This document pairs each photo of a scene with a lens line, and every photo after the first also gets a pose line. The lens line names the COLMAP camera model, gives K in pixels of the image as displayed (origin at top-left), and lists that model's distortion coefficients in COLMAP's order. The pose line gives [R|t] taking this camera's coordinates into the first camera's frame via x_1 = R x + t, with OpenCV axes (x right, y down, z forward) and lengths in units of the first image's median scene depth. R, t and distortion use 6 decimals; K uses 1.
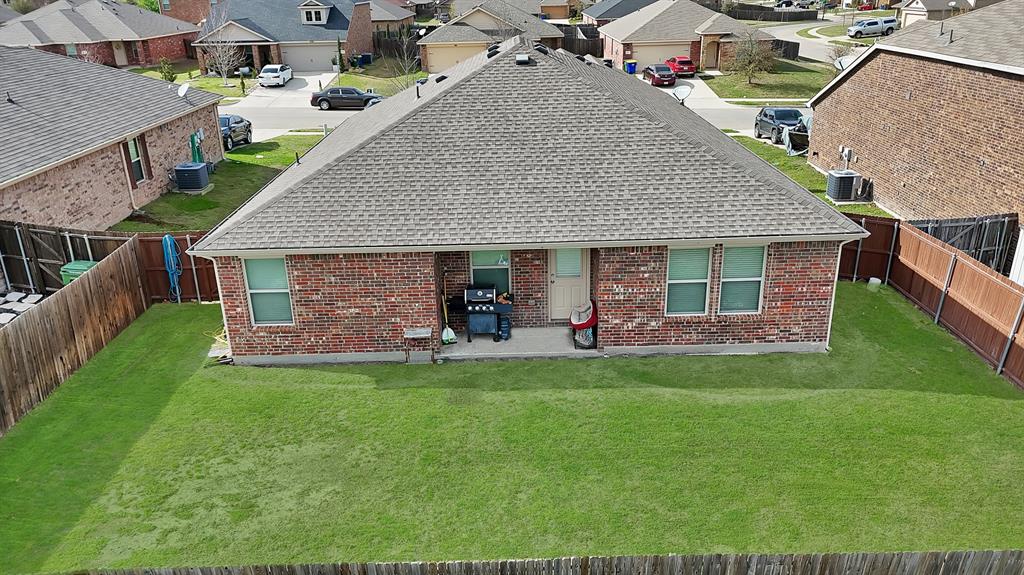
lens RADIAL K [[764.3, 0, 516.1], [0, 764.3, 285.8], [0, 0, 1]] dist [0.082802, -0.088312]
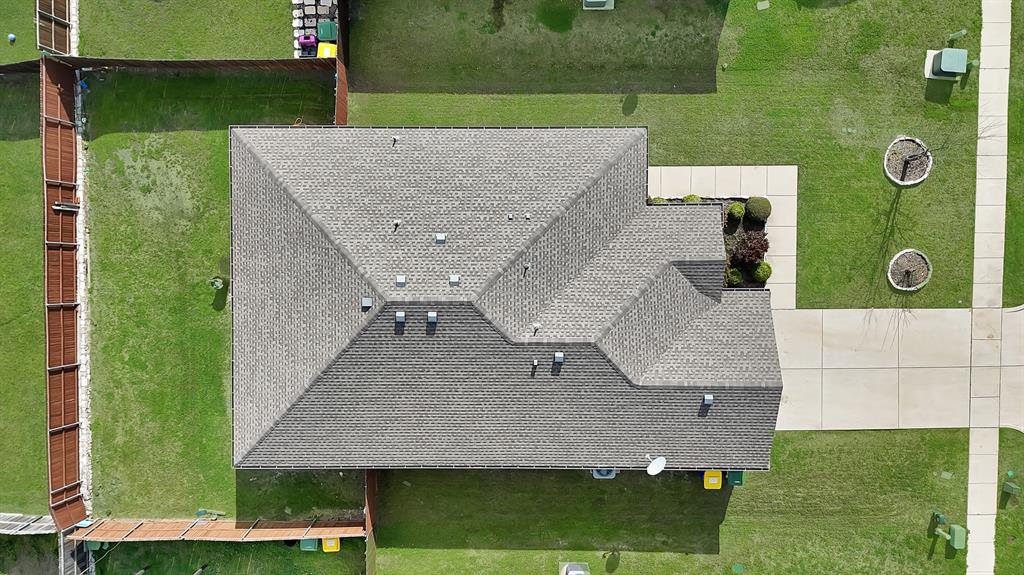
lens RADIAL K [[764.3, 0, 516.1], [0, 764.3, 285.8], [0, 0, 1]] dist [0.082802, -0.088312]
pose [[-0.005309, 0.999105, 0.041961, -0.059227], [-0.352359, -0.041140, 0.934960, -1.238993], [0.935850, -0.009822, 0.352262, 0.562283]]
